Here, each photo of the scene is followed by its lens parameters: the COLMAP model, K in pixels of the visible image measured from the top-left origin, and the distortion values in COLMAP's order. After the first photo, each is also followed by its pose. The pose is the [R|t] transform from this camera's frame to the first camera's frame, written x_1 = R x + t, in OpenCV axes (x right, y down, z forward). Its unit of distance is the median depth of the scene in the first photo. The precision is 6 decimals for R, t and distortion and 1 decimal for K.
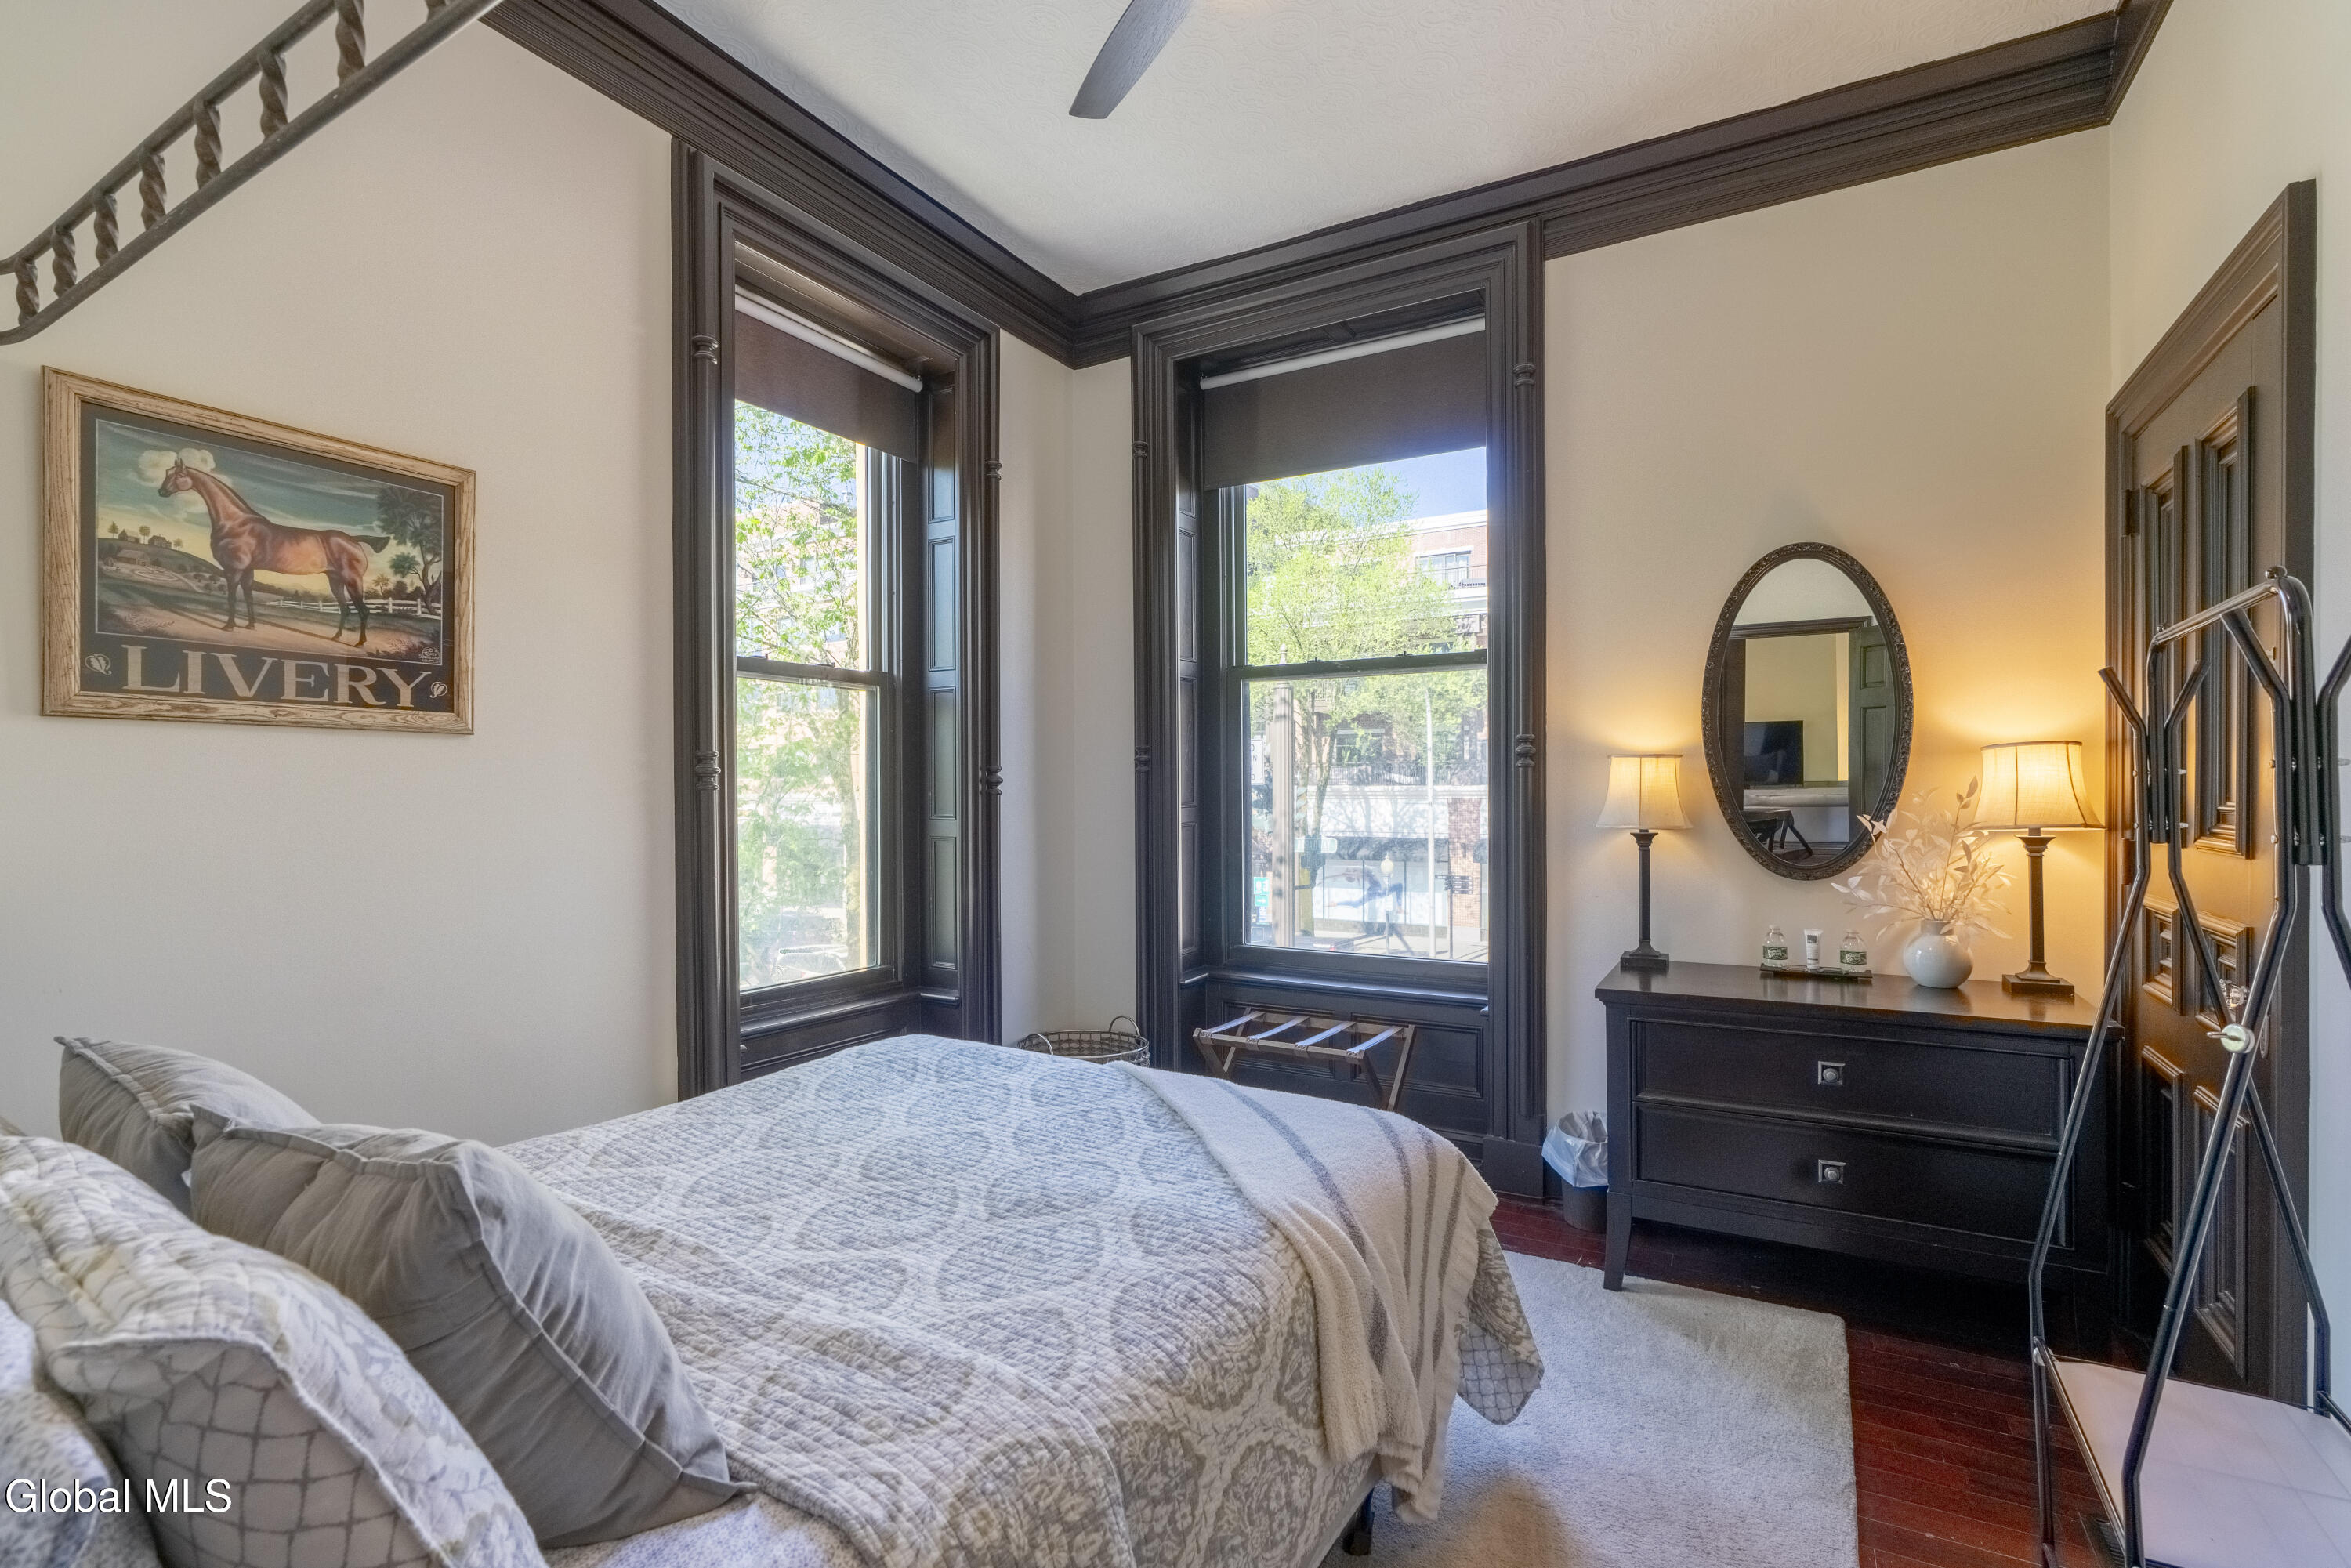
lens RADIAL K [[1061.8, 0, 1170.9], [0, 1061.8, 787.0], [0, 0, 1]] dist [-0.001138, -0.000070]
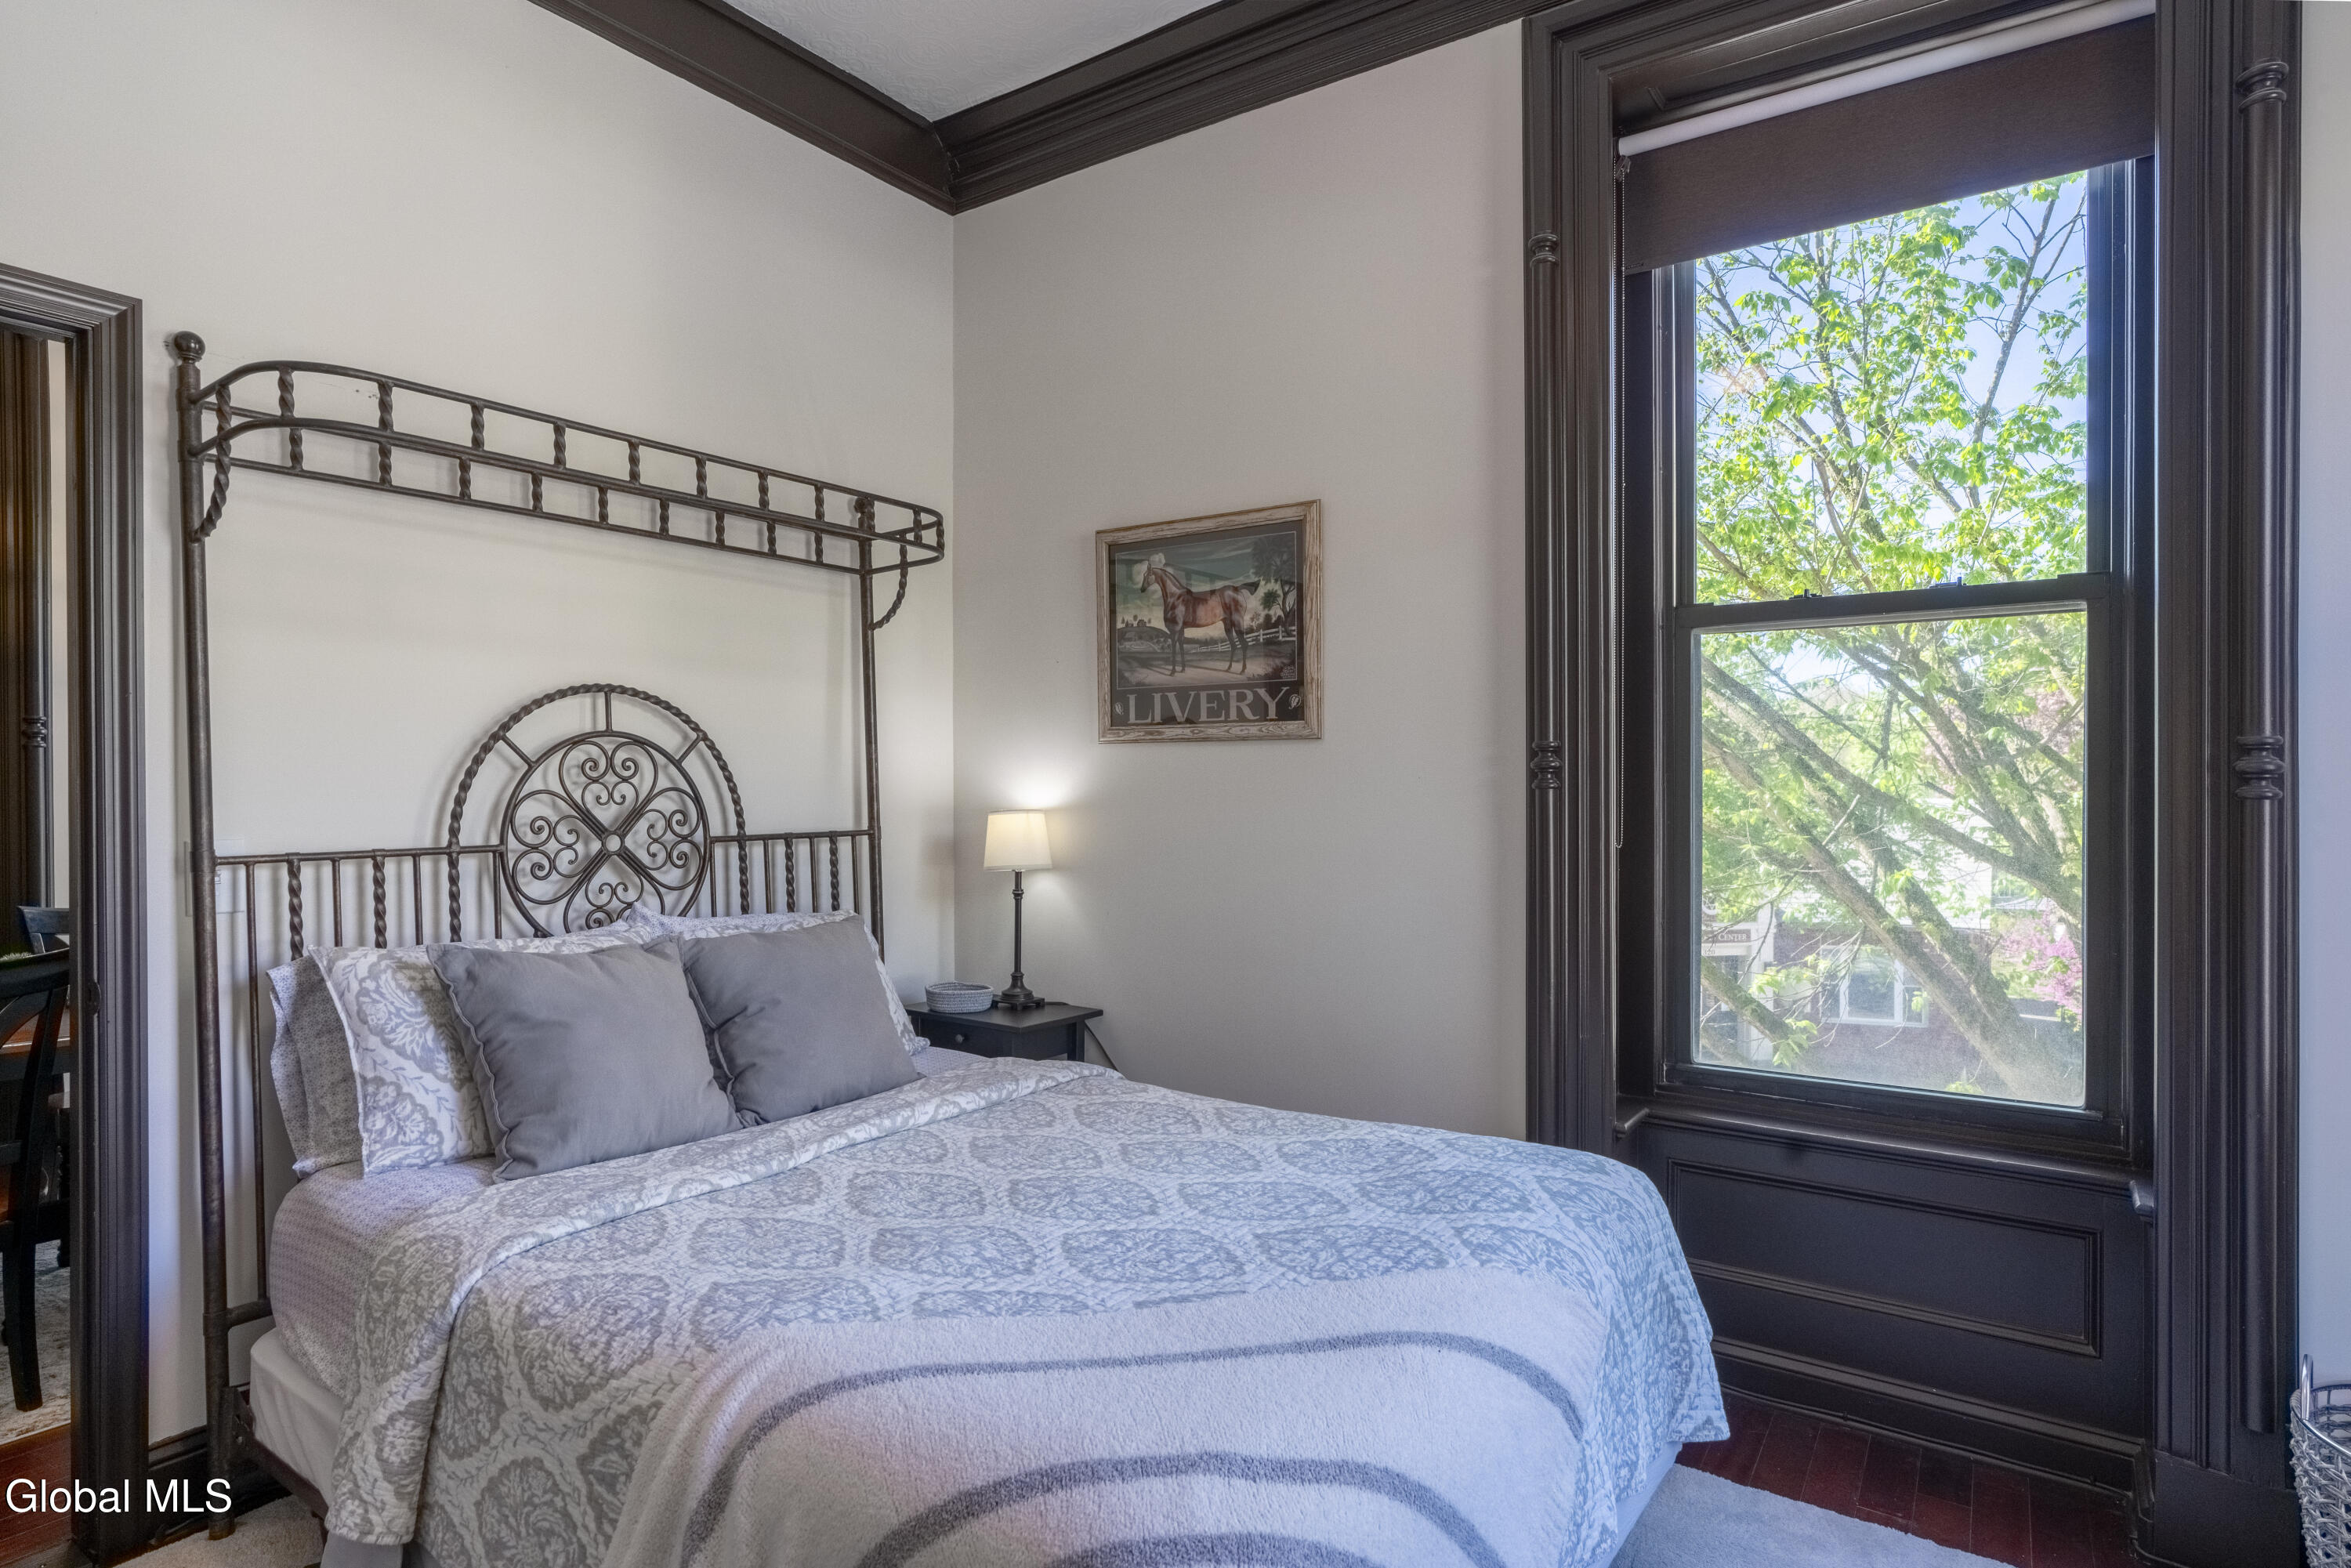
lens RADIAL K [[1284.3, 0, 1180.7], [0, 1284.3, 790.4], [0, 0, 1]] dist [-0.004898, -0.000178]
pose [[-0.072024, -0.002270, -0.997400, 0.755374], [0.000992, 0.999997, -0.002347, 0.008179], [0.997402, -0.001159, -0.072022, 1.051162]]
